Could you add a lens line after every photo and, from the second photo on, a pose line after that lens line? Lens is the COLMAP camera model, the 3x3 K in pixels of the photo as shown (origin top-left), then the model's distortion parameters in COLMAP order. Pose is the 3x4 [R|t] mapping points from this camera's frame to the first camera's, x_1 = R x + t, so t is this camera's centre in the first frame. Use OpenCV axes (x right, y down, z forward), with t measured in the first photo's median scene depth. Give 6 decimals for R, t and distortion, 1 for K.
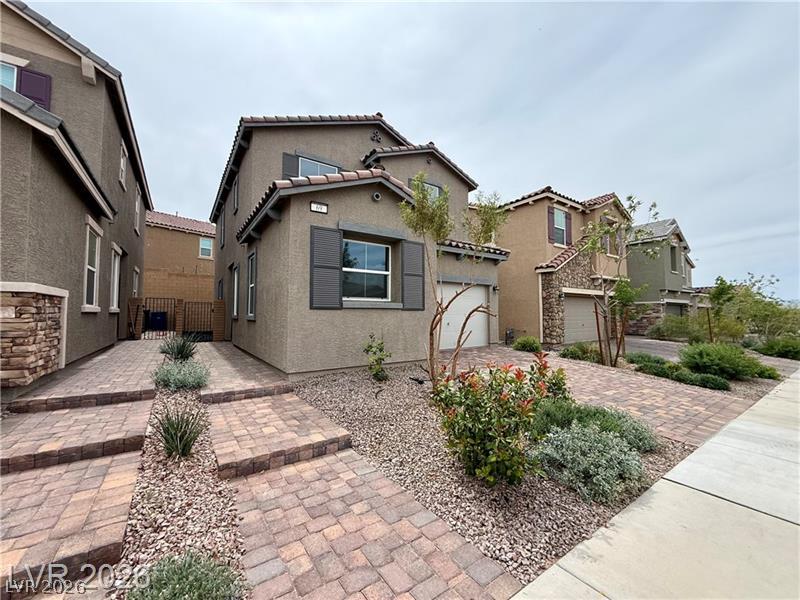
lens RADIAL K [[317.6, 0, 400.9], [0, 317.6, 299.8], [0, 0, 1]] dist [-0.001245, 0.000690]
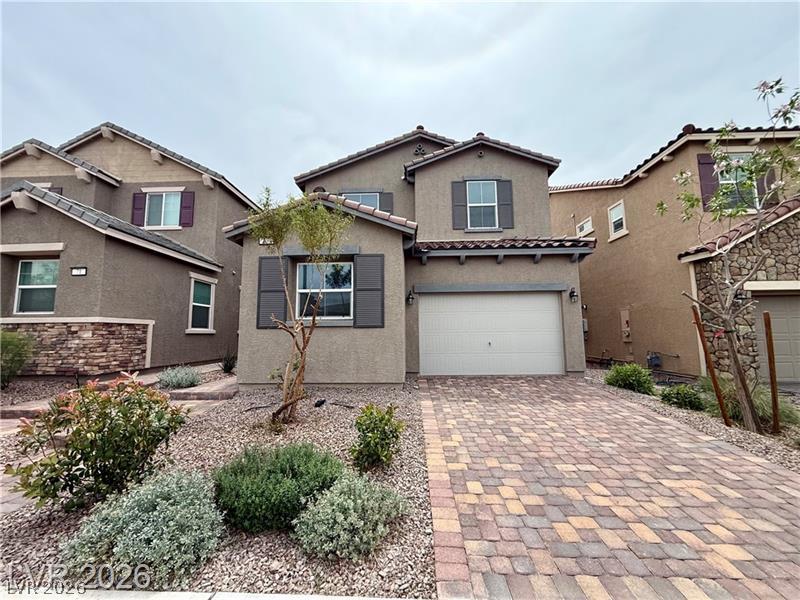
lens RADIAL K [[317.6, 0, 401.0], [0, 317.6, 301.2], [0, 0, 1]] dist [-0.001245, 0.000690]
pose [[0.800936, -0.070828, -0.594546, 0.409285], [0.038046, 0.996992, -0.067519, 0.013263], [0.597540, 0.031459, 0.801222, 0.189932]]
